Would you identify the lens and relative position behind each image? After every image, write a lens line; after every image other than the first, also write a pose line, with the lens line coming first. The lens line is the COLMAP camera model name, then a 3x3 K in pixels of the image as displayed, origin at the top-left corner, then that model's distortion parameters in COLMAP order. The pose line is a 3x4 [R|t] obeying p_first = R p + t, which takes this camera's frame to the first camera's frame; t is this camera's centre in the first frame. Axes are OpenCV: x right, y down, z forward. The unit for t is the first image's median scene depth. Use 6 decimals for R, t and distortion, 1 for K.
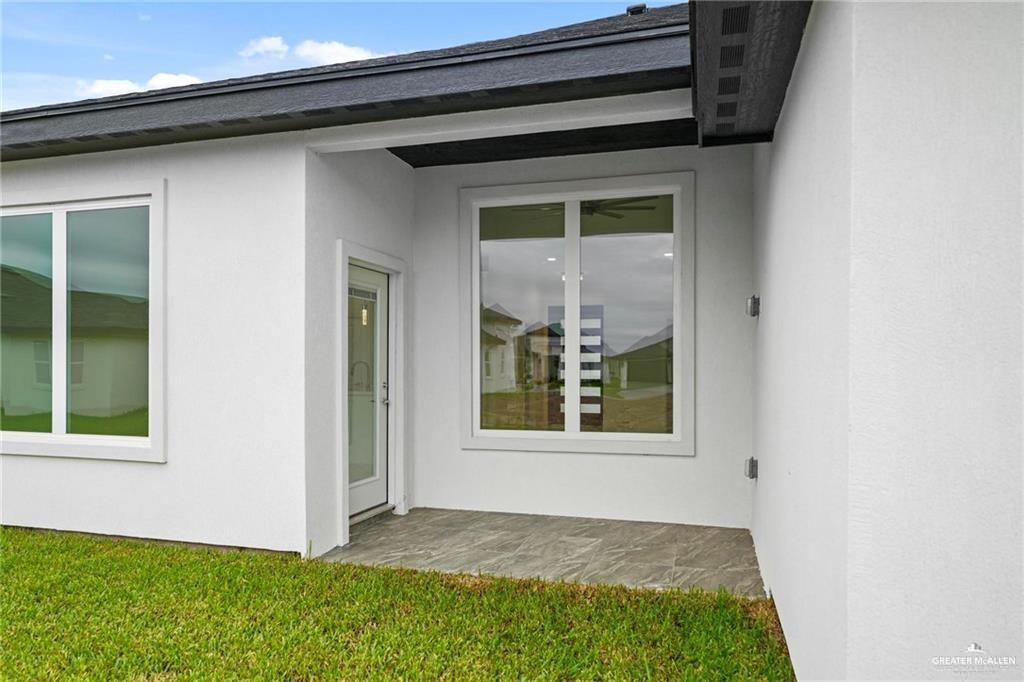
lens RADIAL K [[681.5, 0, 512.0], [0, 681.5, 347.6], [0, 0, 1]] dist [-0.004172, -0.000710]
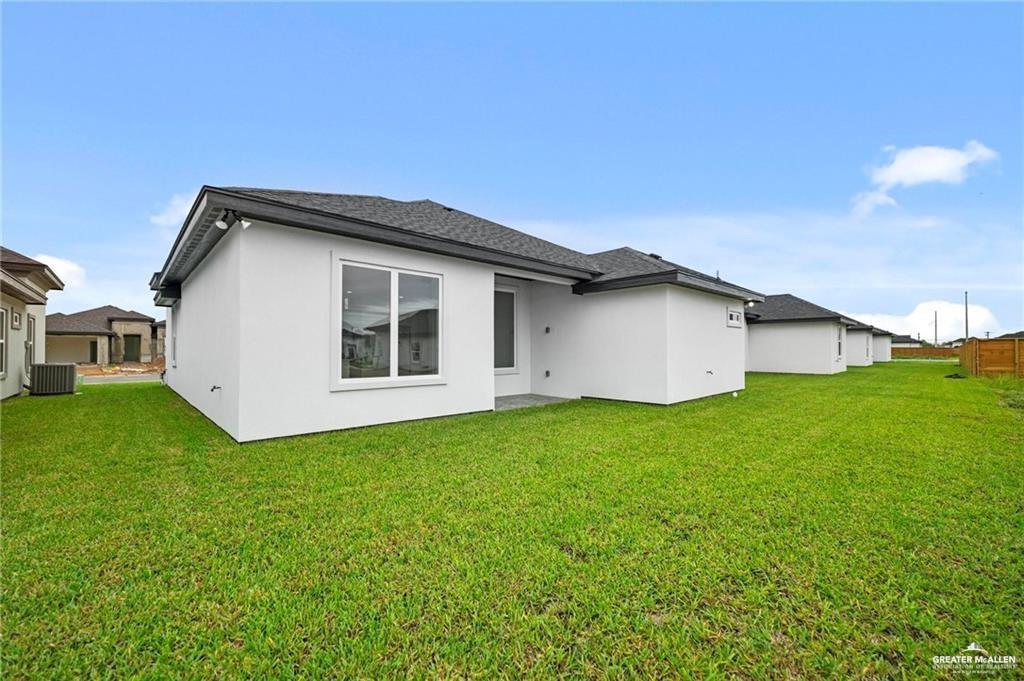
lens RADIAL K [[409.0, 0, 513.3], [0, 409.0, 343.3], [0, 0, 1]] dist [0.000063, 0.000000]
pose [[0.504733, 0.016864, 0.863111, -1.583844], [-0.034890, 0.999391, 0.000877, 0.008320], [-0.862570, -0.030557, 0.505014, 0.032053]]
